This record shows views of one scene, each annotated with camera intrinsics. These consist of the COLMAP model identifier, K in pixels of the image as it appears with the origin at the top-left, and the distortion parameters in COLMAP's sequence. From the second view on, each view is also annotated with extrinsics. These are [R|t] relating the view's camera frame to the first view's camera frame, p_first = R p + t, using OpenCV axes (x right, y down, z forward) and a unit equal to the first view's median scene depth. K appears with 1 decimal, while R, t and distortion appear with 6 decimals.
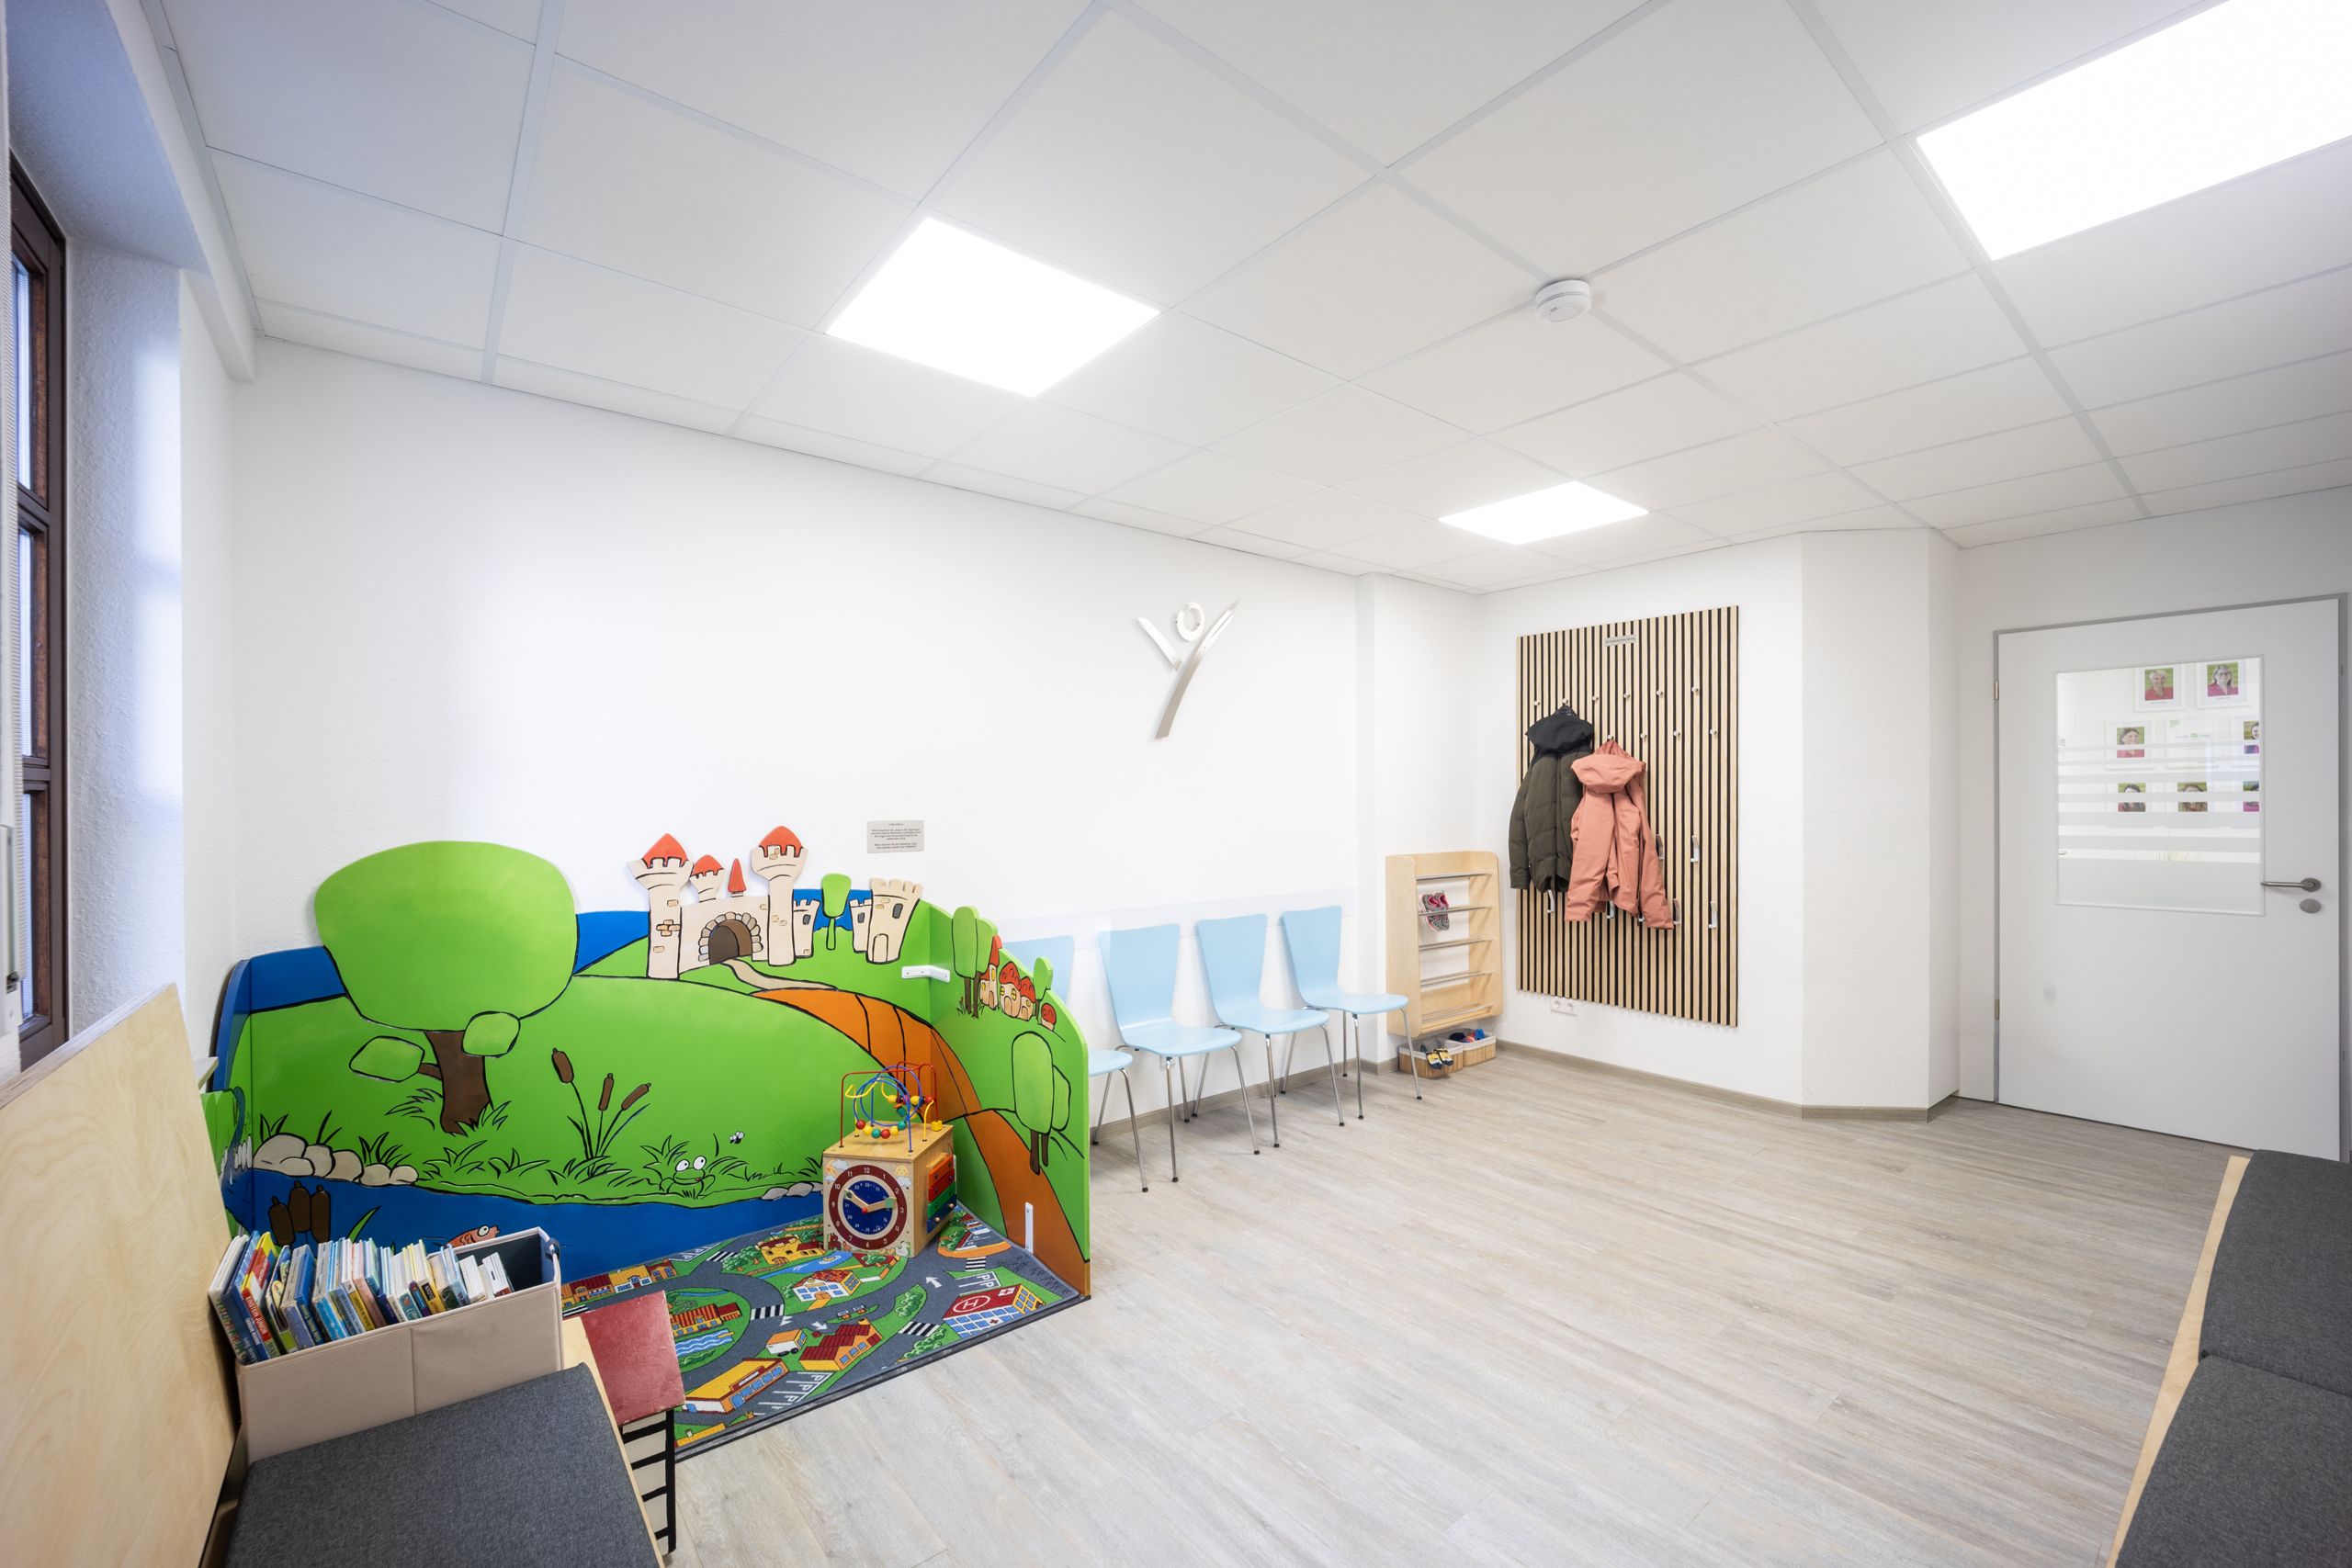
lens RADIAL K [[886.5, 0, 1272.3], [0, 886.5, 797.4], [0, 0, 1]] dist [-0.009260, -0.000241]
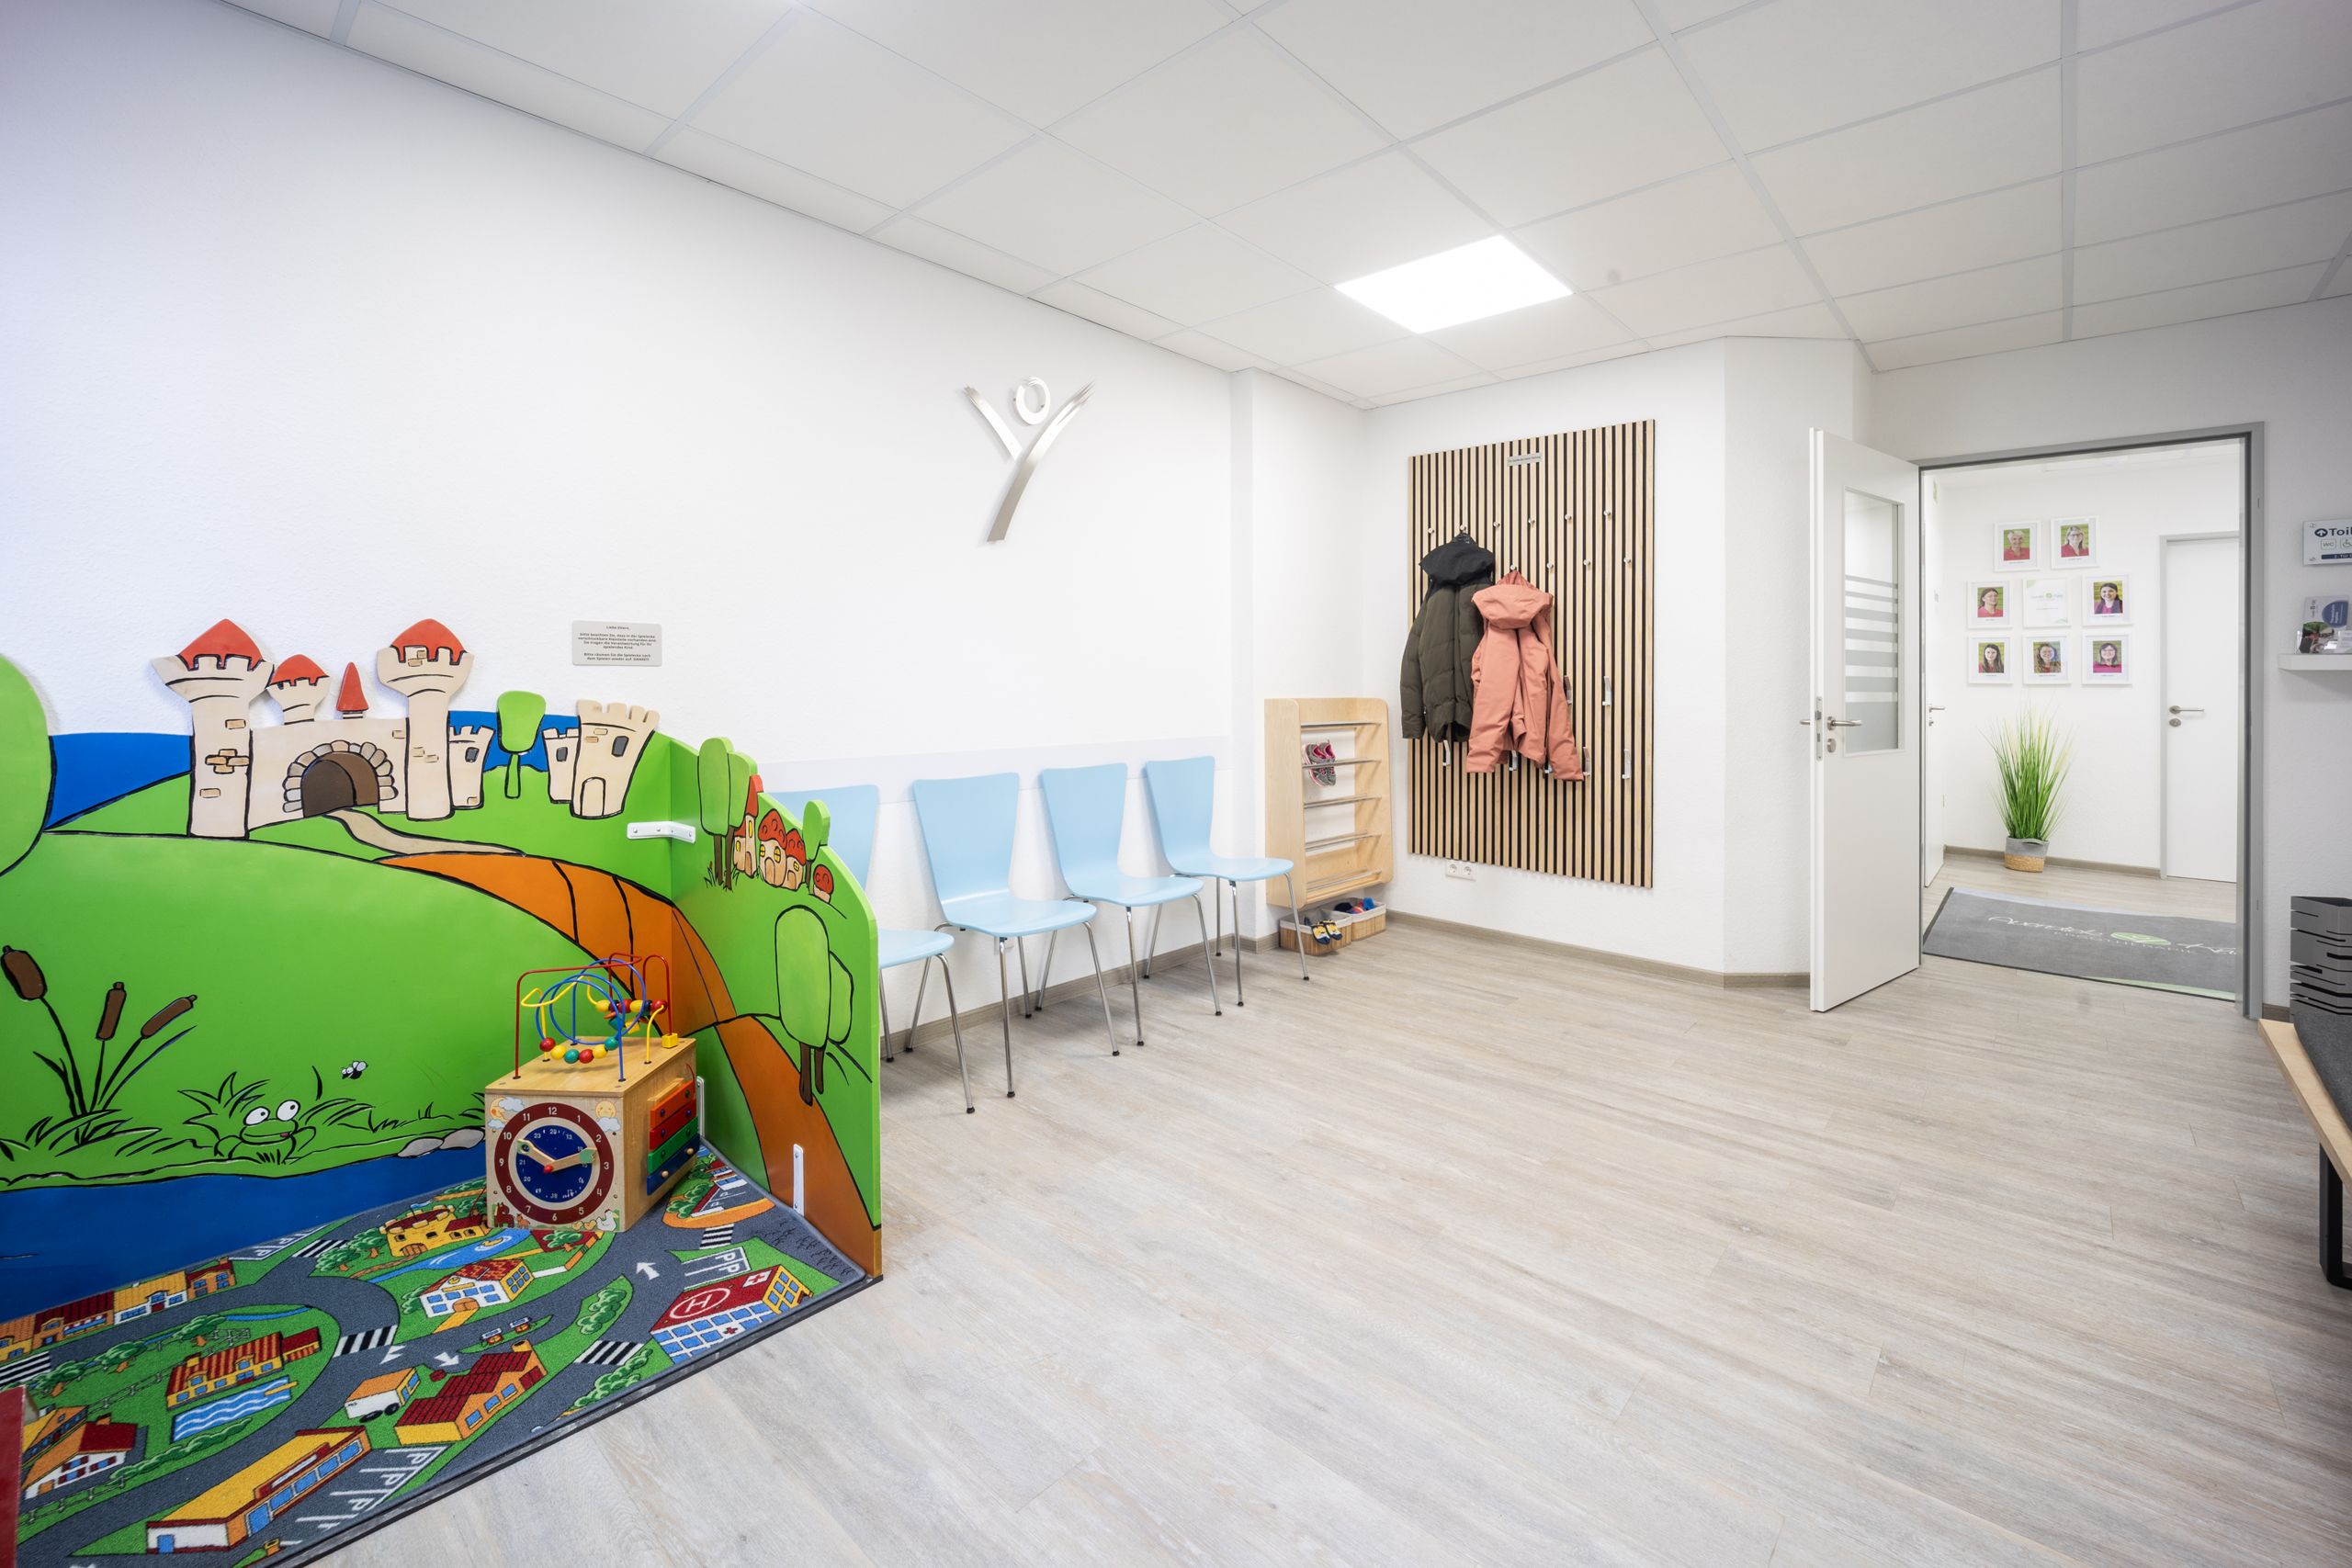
lens RADIAL K [[935.9, 0, 1217.1], [0, 935.9, 672.6], [0, 0, 1]] dist [-0.006541, -0.000608]
pose [[0.995561, -0.000756, 0.094113, -0.007433], [-0.000177, 0.999951, 0.009909, 0.060515], [-0.094116, -0.009881, 0.995512, 0.192468]]
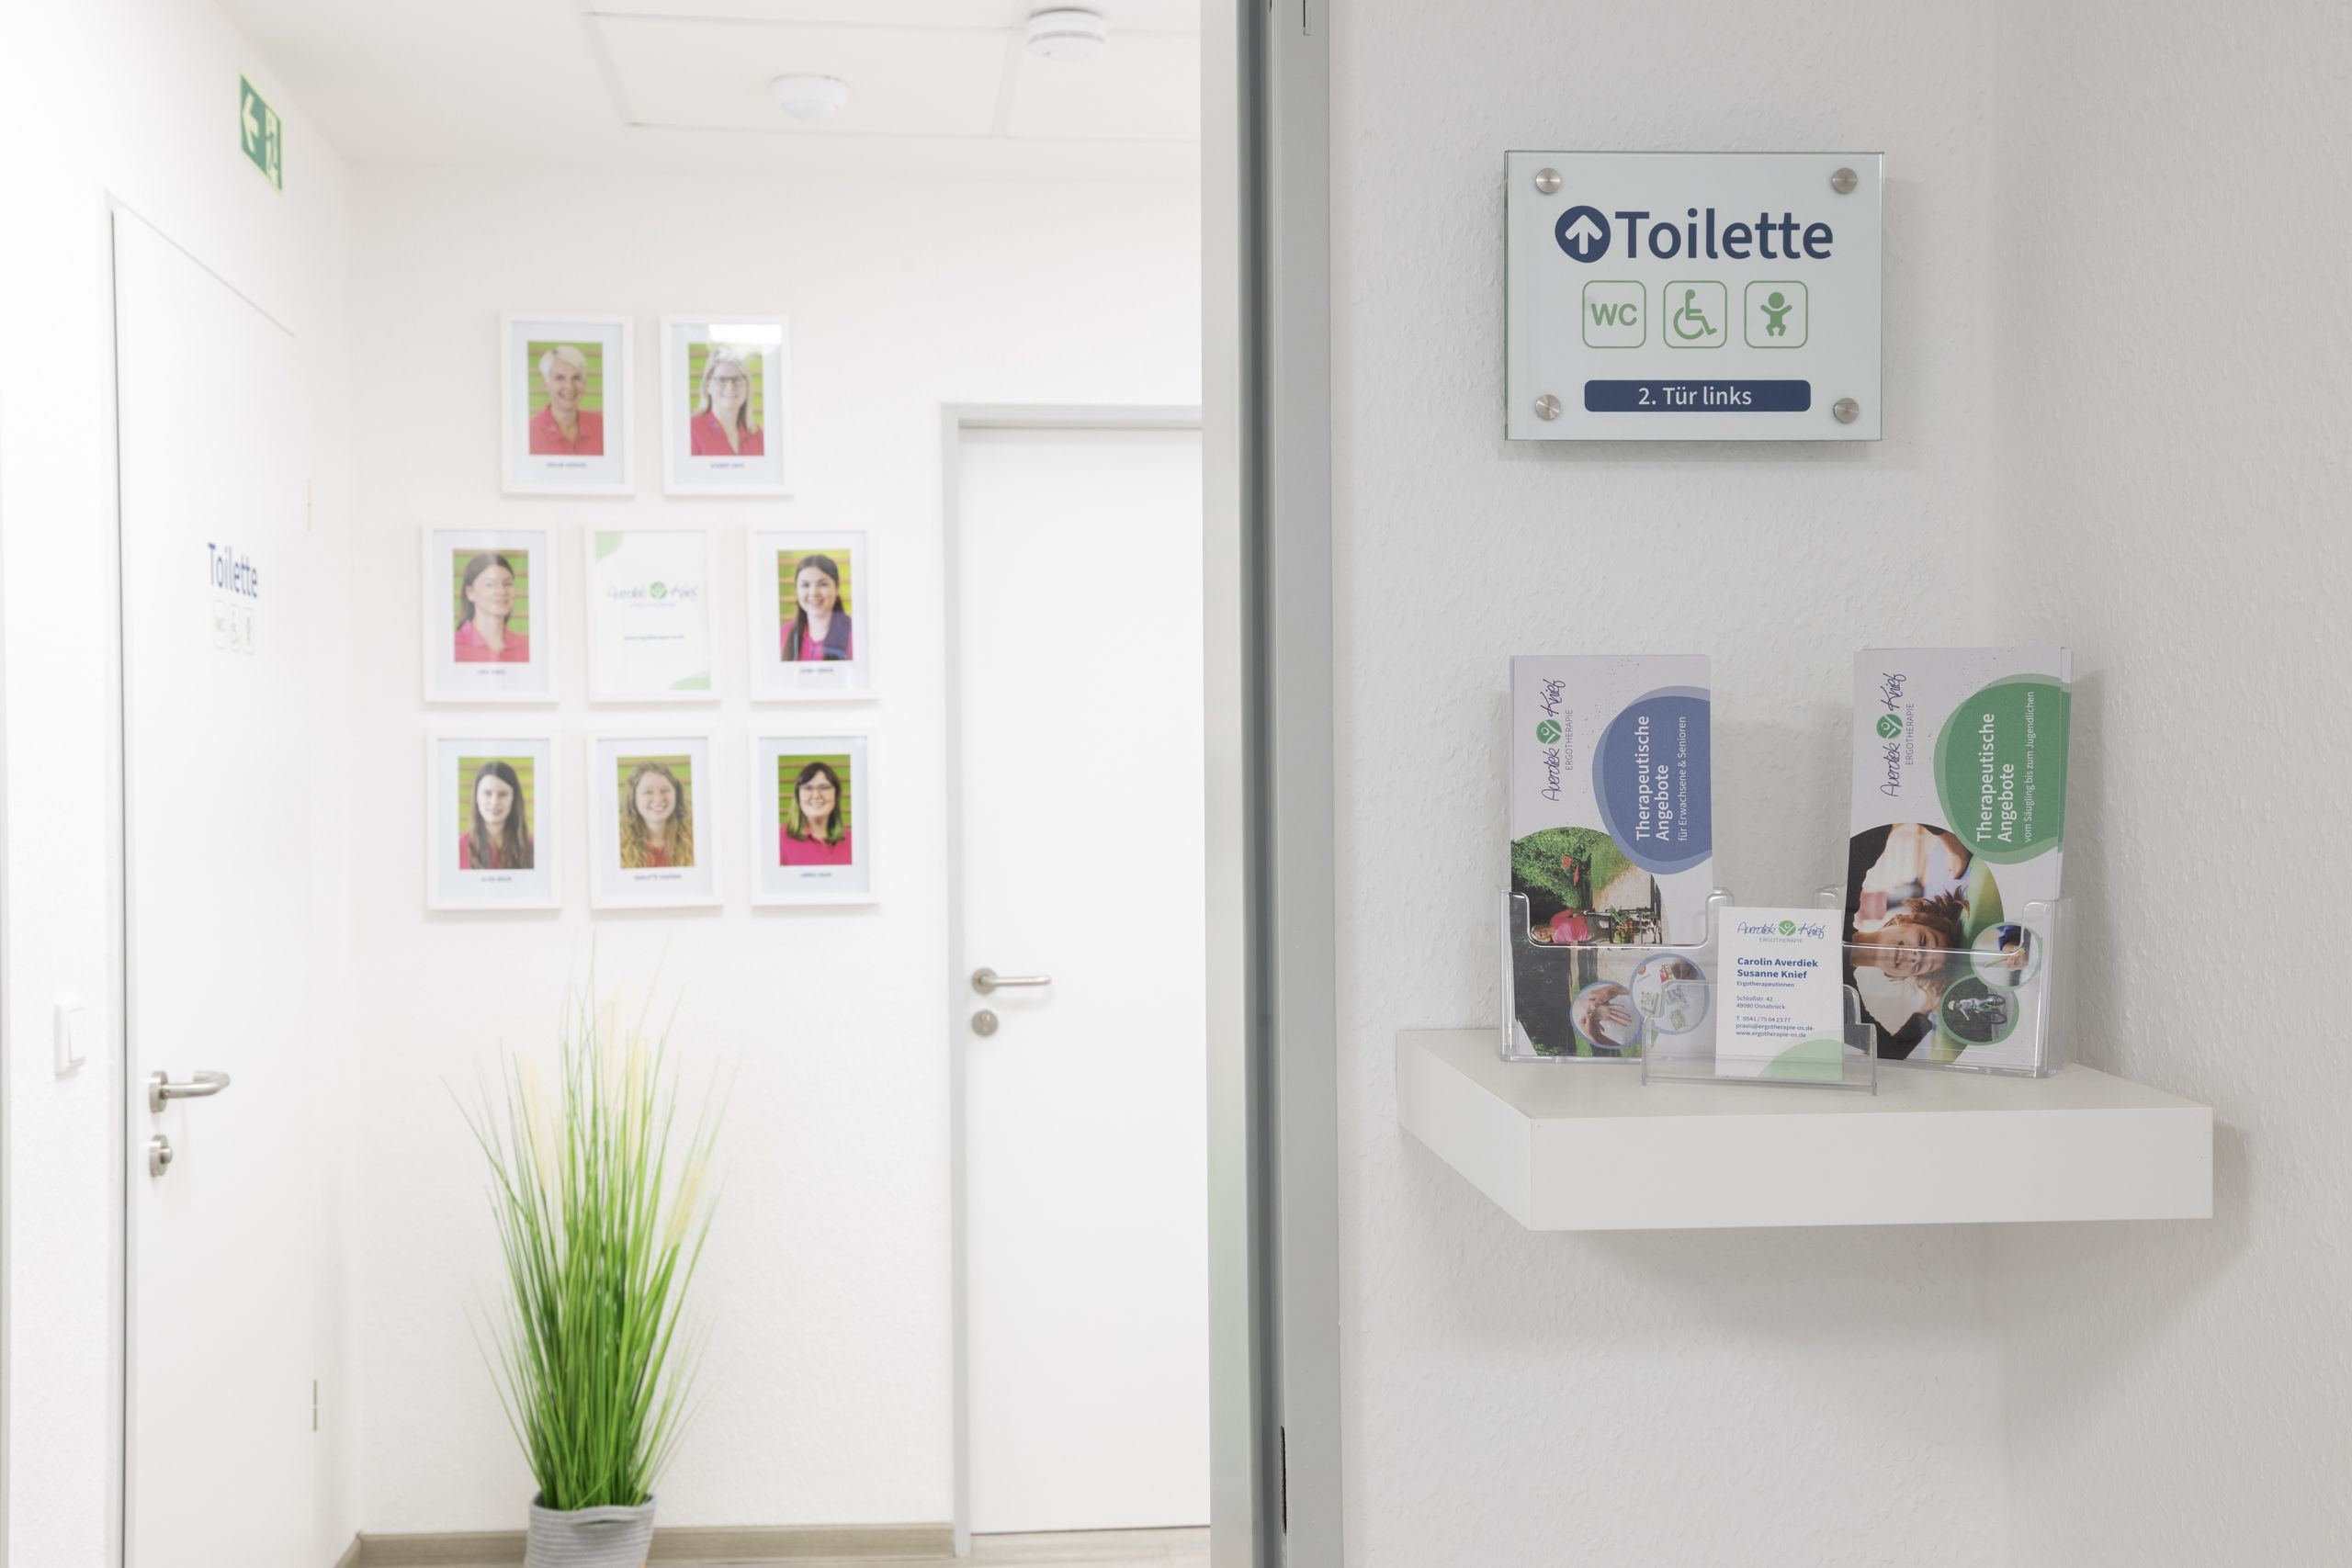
lens RADIAL K [[3740.9, 0, 1176.0], [0, 3740.9, 784.0], [0, 0, 1]] dist [0.143988, 0.005189]
pose [[0.586461, 0.001315, 0.809977, 1.373207], [0.002269, 0.999992, -0.003266, -0.032213], [-0.809974, 0.003753, 0.586453, 1.263698]]
